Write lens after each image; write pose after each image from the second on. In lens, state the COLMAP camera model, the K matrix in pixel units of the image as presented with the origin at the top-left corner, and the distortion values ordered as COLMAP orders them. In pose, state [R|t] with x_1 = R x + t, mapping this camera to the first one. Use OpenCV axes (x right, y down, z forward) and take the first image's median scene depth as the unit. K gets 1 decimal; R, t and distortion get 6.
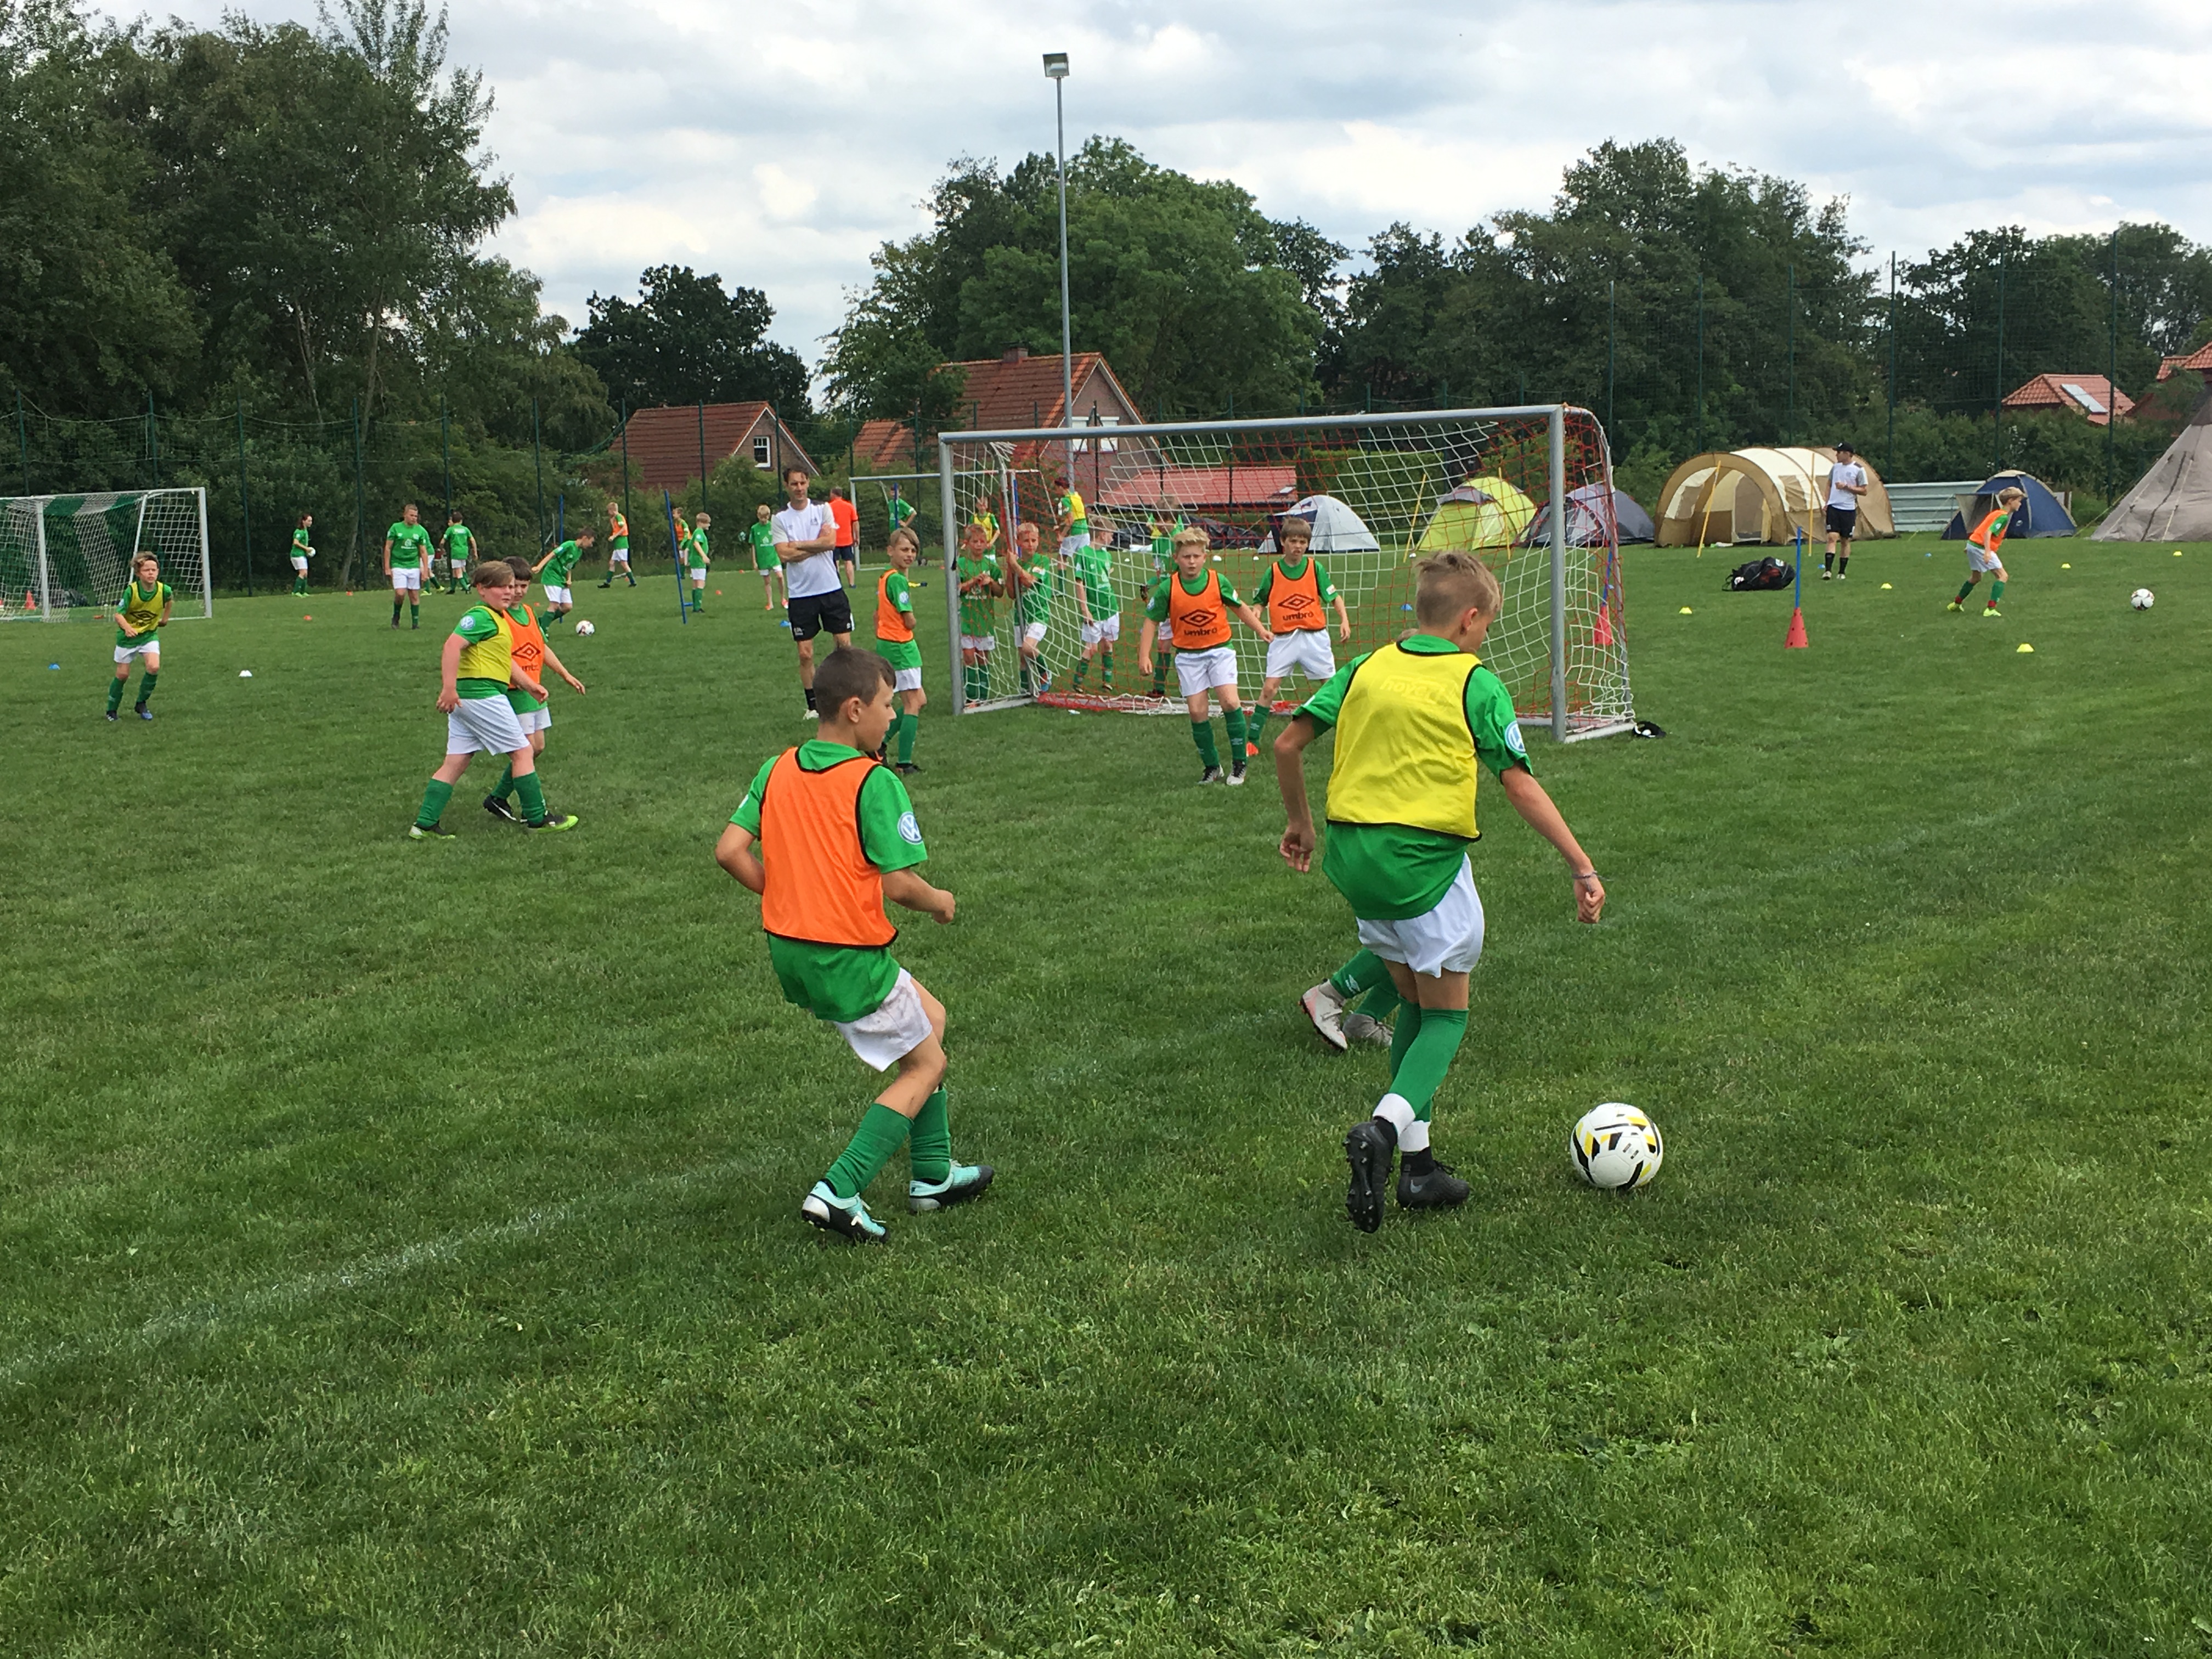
lens RADIAL K [[2670.8, 0, 1111.1], [0, 2670.8, 823.8], [0, 0, 1]] dist [0.026990, 0.000000]
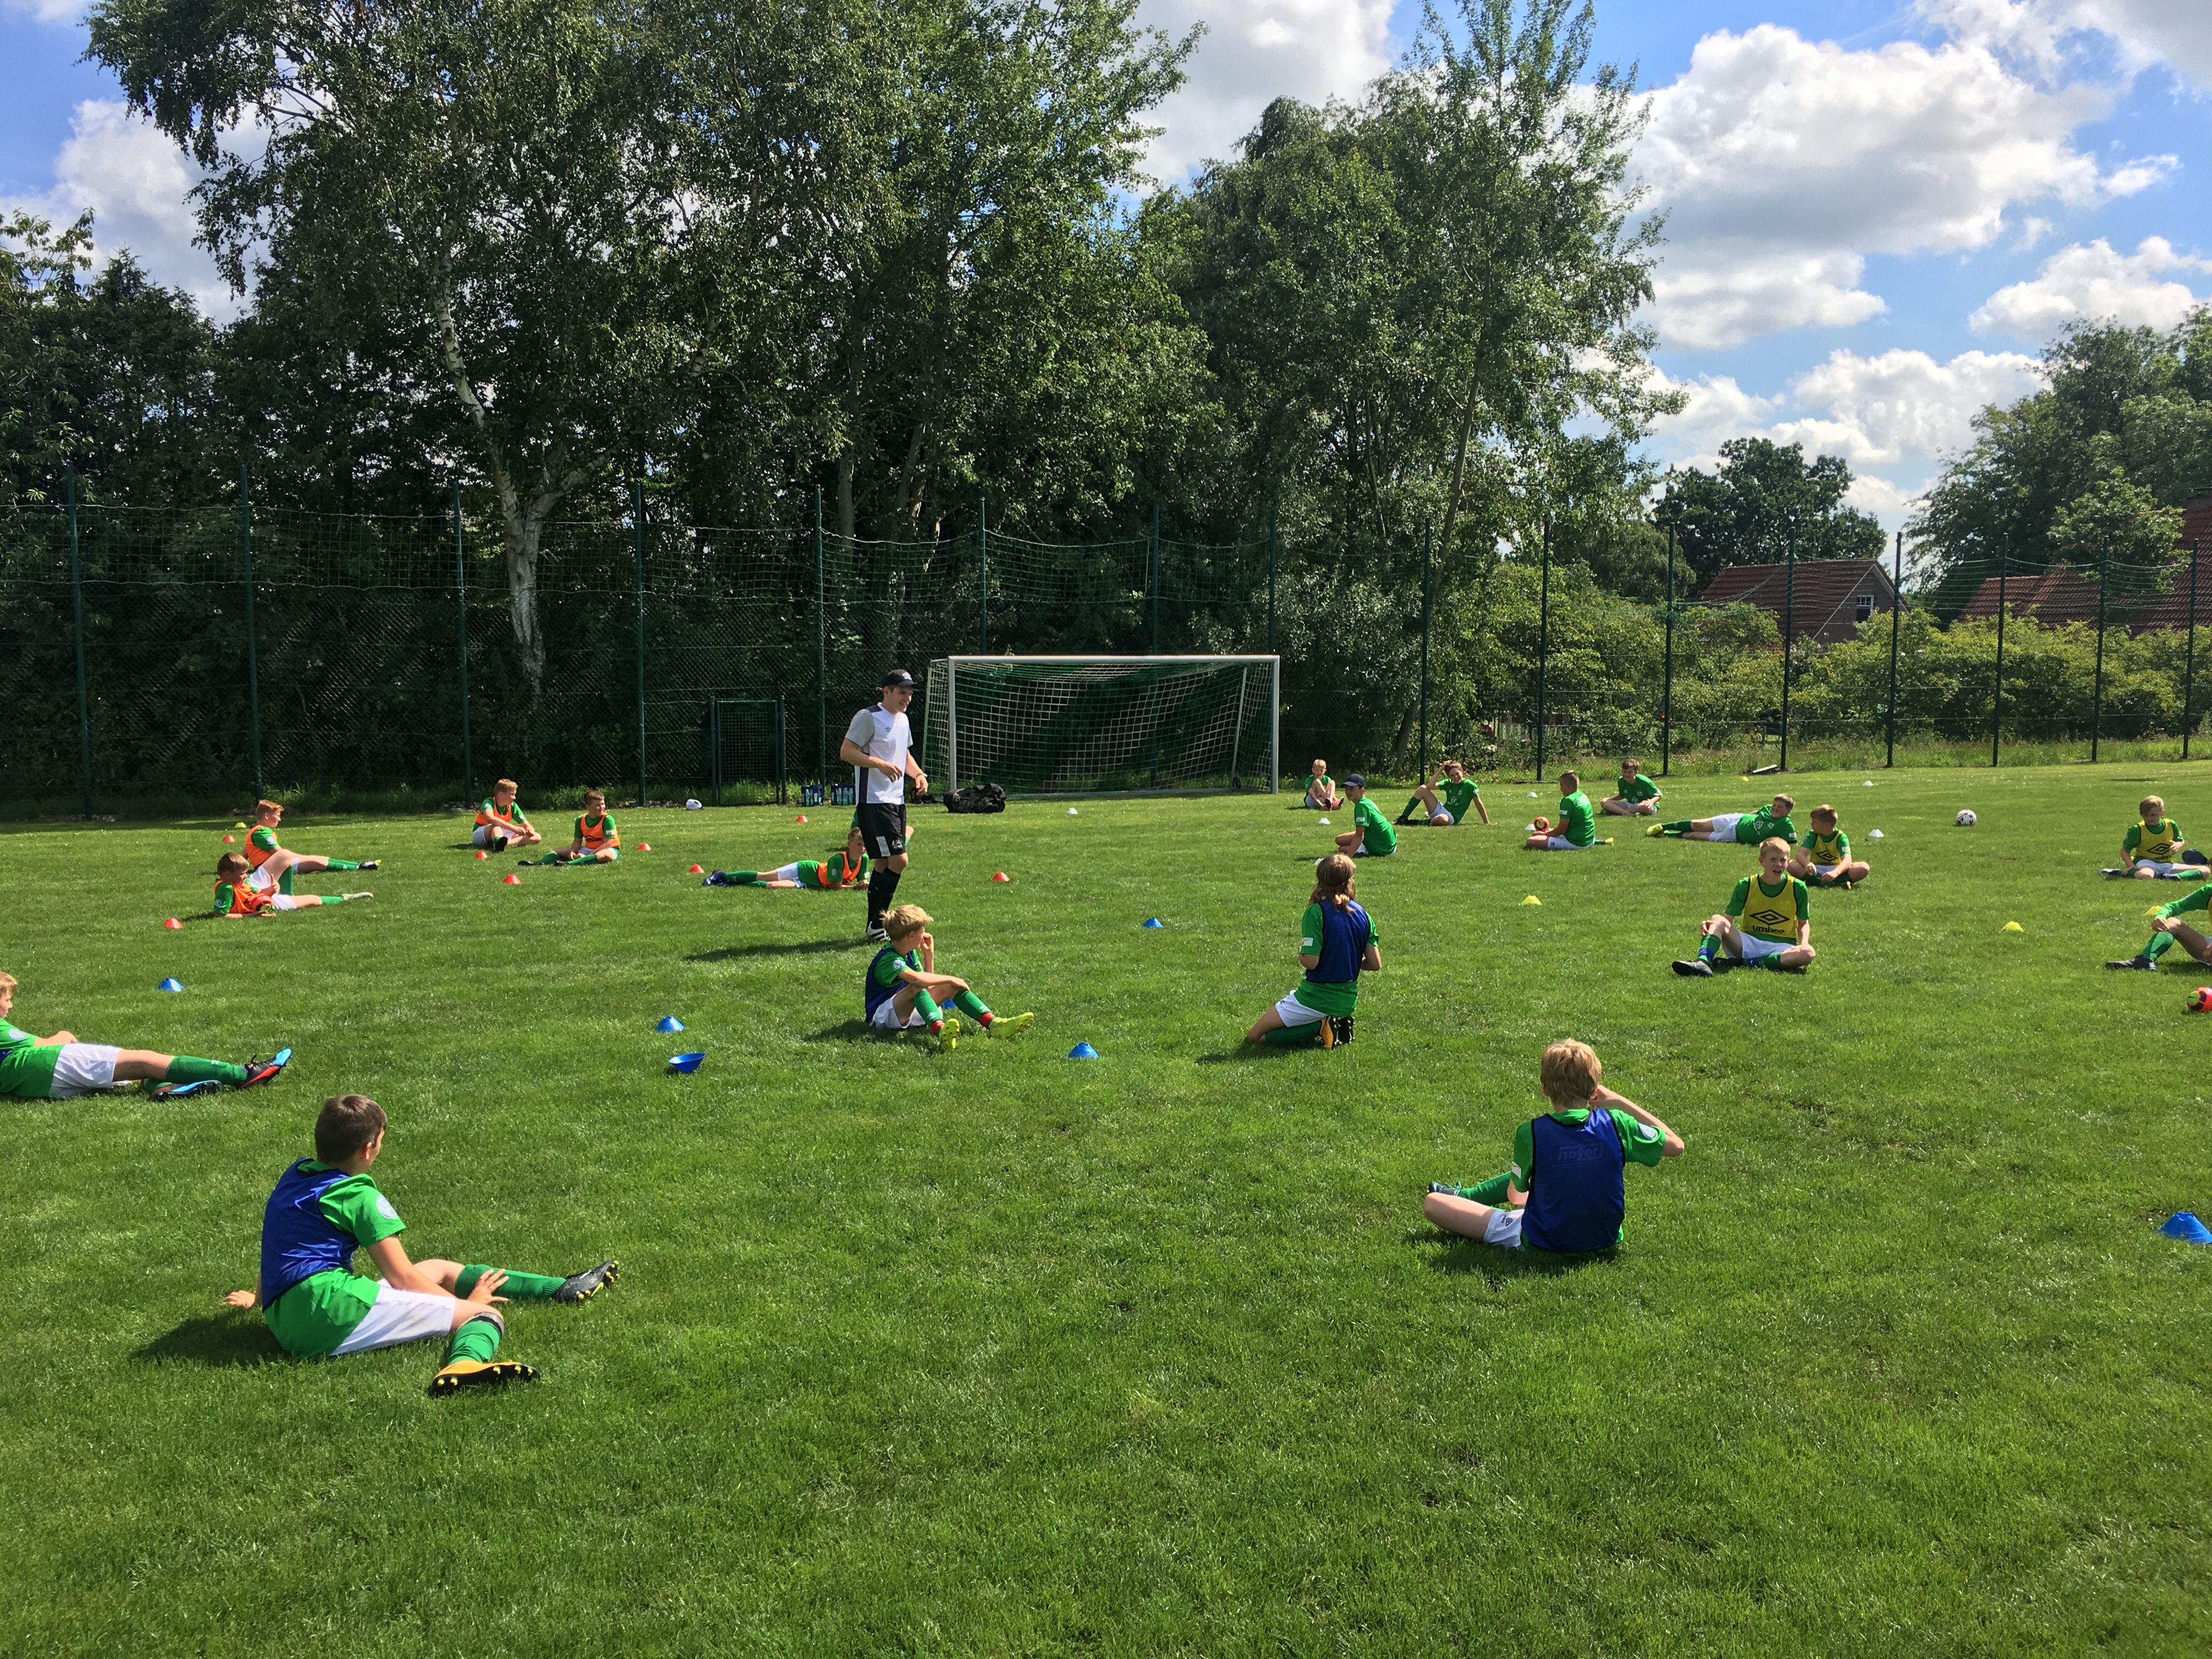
lens RADIAL K [[1883.2, 0, 1113.5], [0, 1883.2, 831.6], [0, 0, 1]] dist [0.009200, 0.002619]
pose [[0.899346, 0.072449, -0.431194, -0.061989], [-0.082341, 0.996595, -0.004291, -0.030475], [0.429415, 0.039364, 0.902249, 0.236960]]
